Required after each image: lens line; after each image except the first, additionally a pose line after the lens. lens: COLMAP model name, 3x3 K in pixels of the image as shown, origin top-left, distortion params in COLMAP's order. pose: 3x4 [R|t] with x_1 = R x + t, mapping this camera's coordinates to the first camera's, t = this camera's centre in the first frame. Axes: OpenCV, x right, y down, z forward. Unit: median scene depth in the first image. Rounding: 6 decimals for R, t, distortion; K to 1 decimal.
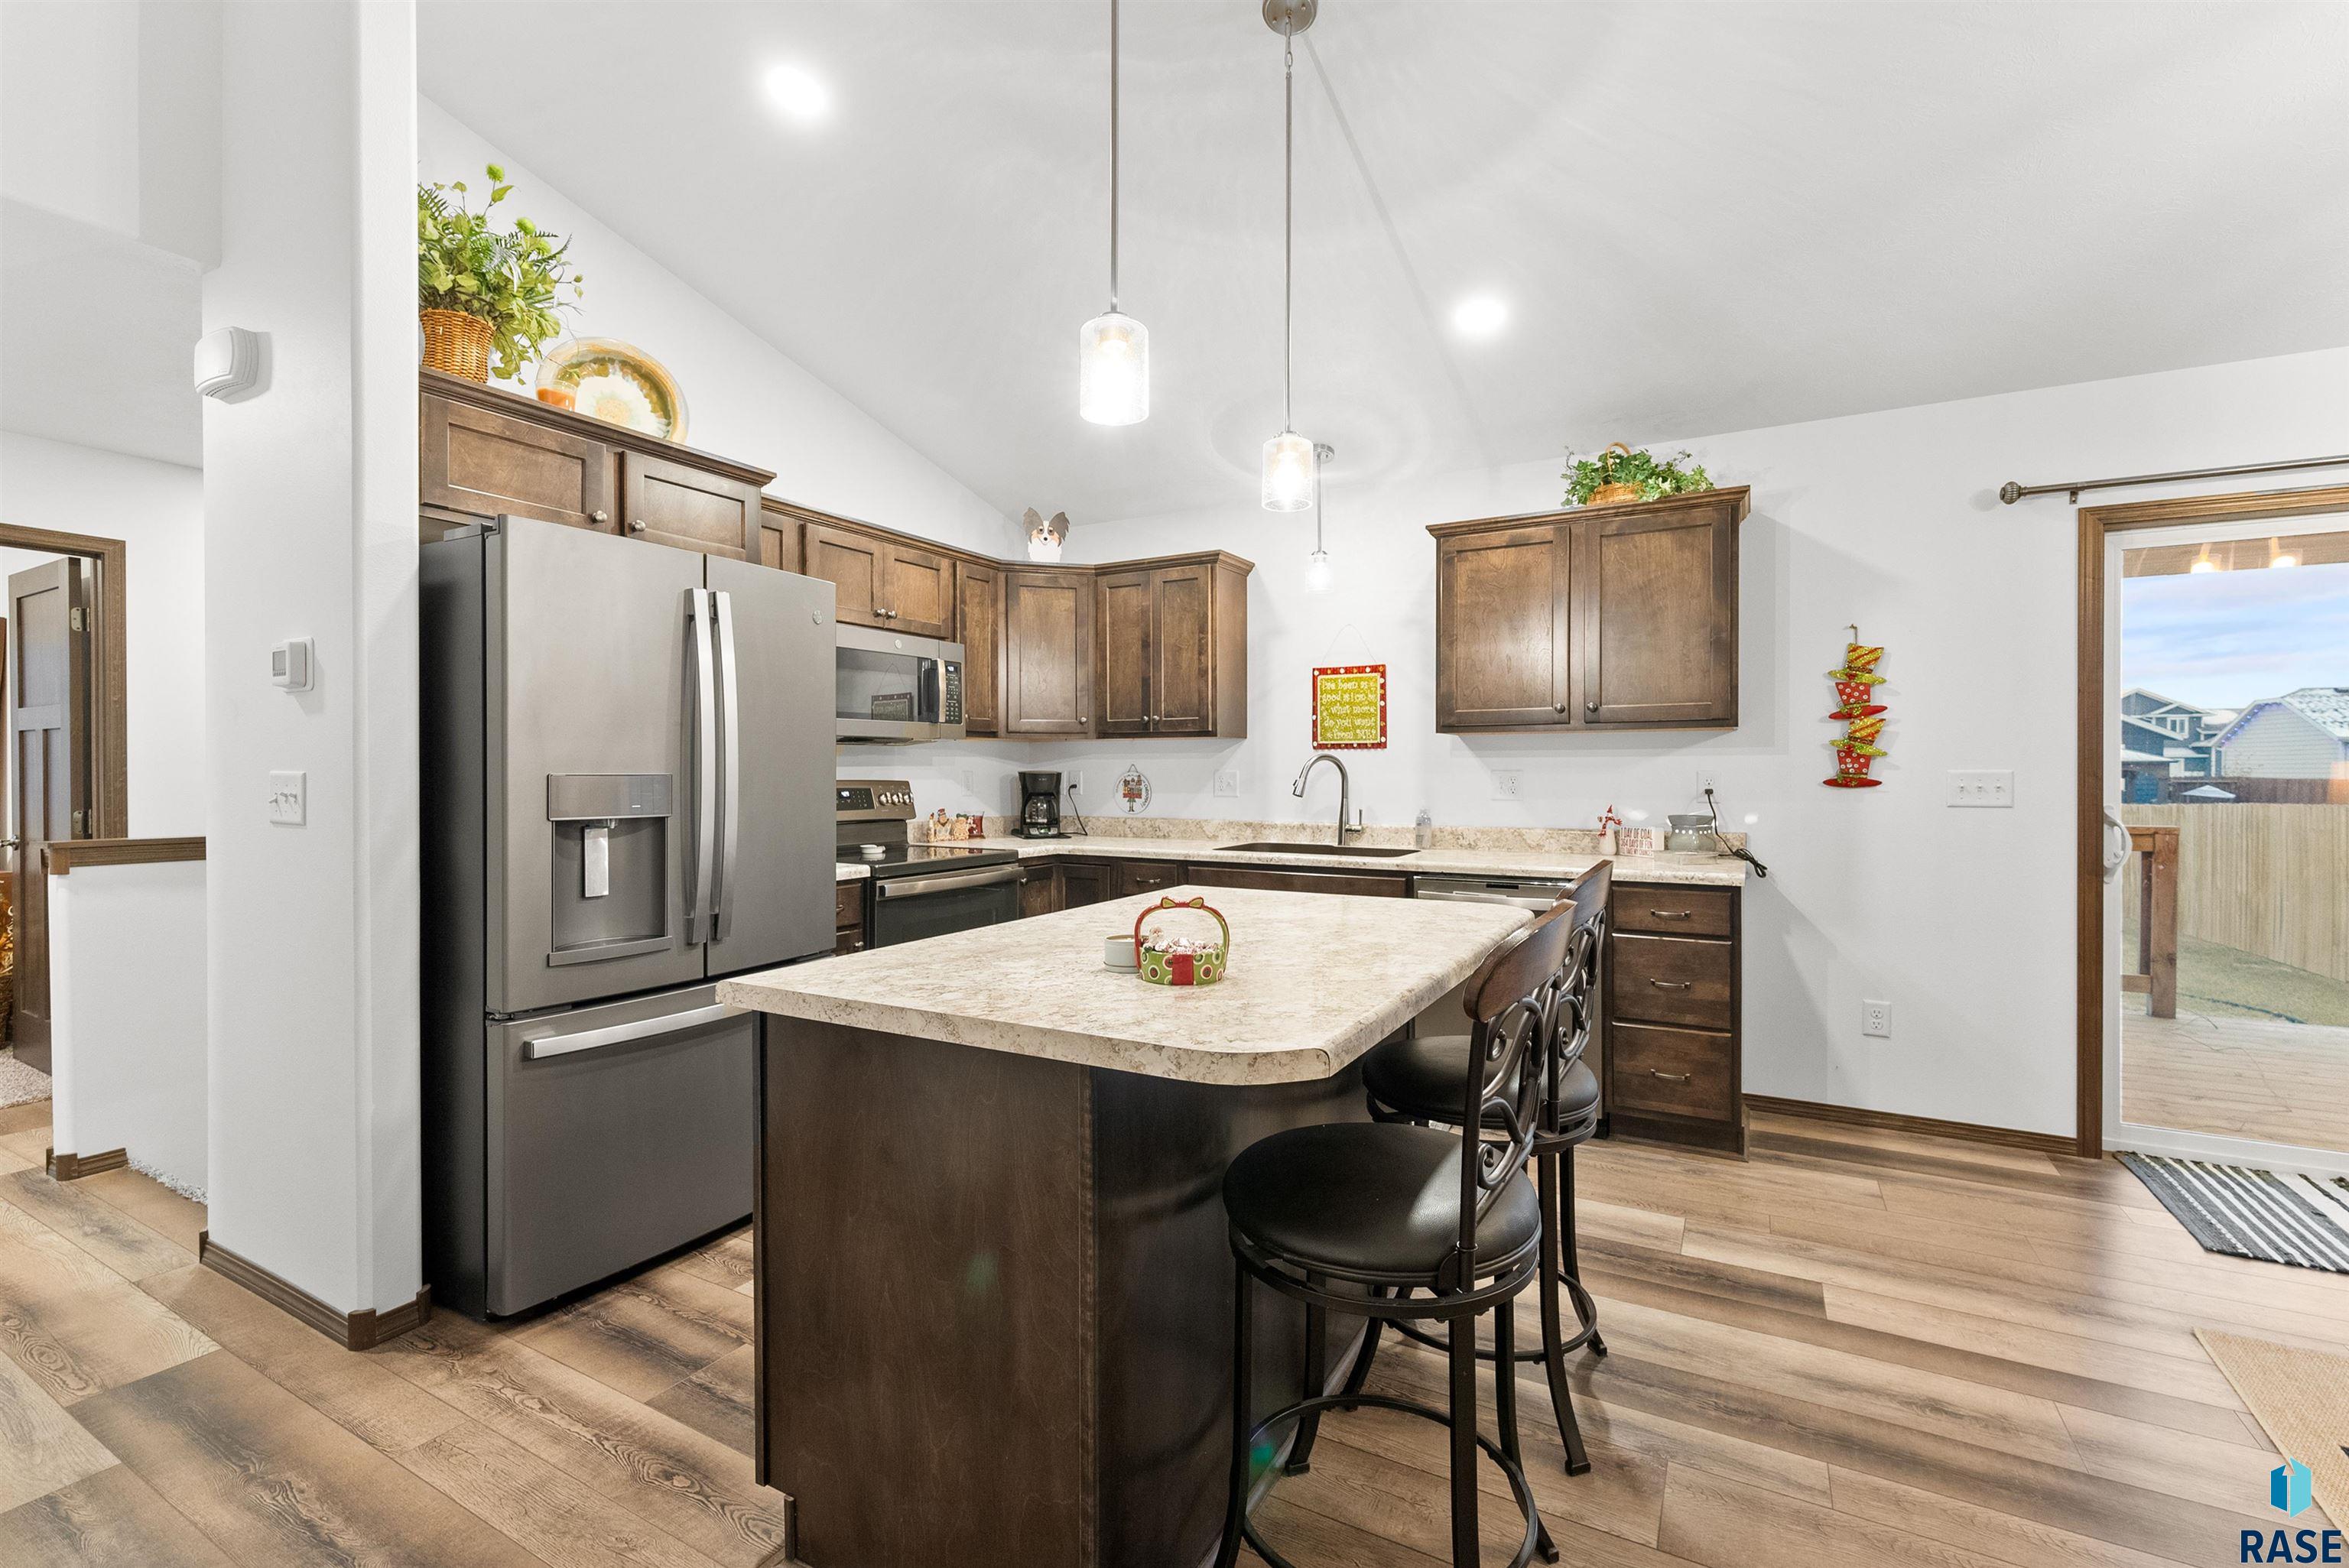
lens RADIAL K [[946.8, 0, 1273.2], [0, 946.8, 775.1], [0, 0, 1]] dist [-0.000620, 0.000397]
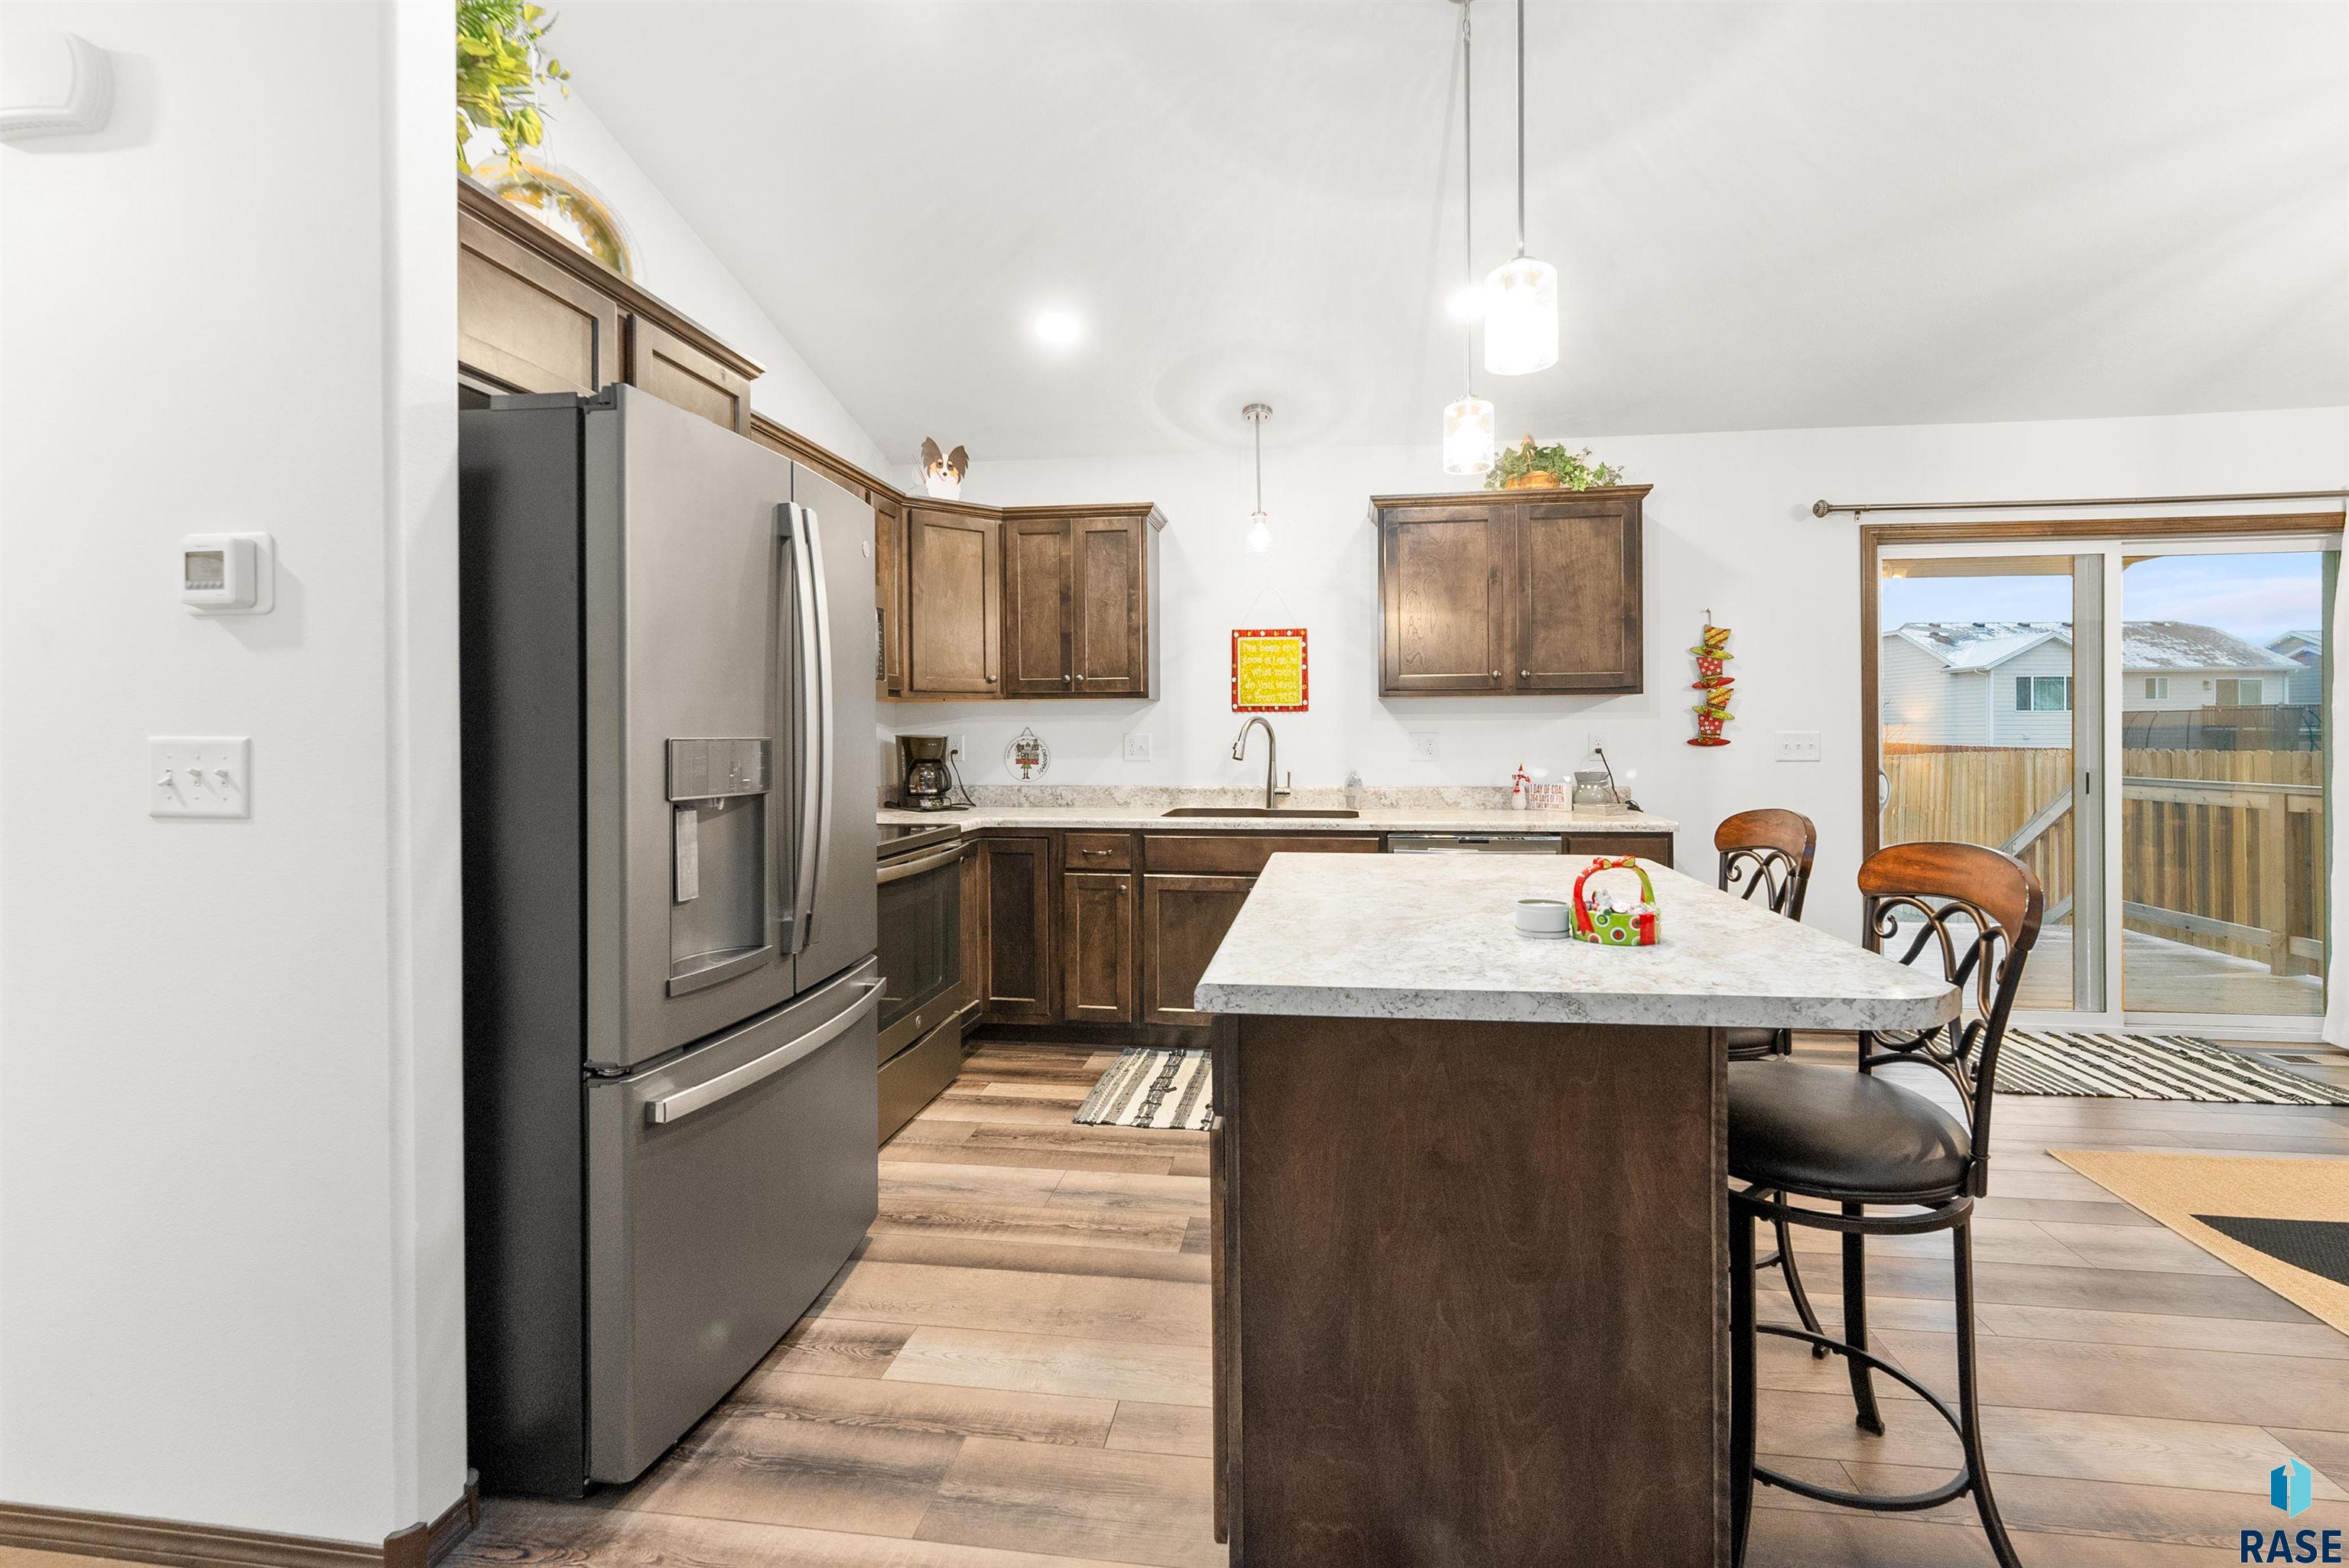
lens RADIAL K [[946.8, 0, 1244.6], [0, 946.8, 735.3], [0, 0, 1]] dist [-0.000620, 0.000397]
pose [[0.940240, -0.003734, 0.340492, -0.336052], [0.005291, 0.999979, -0.003646, 0.000764], [-0.340471, 0.005230, 0.940240, 0.082781]]
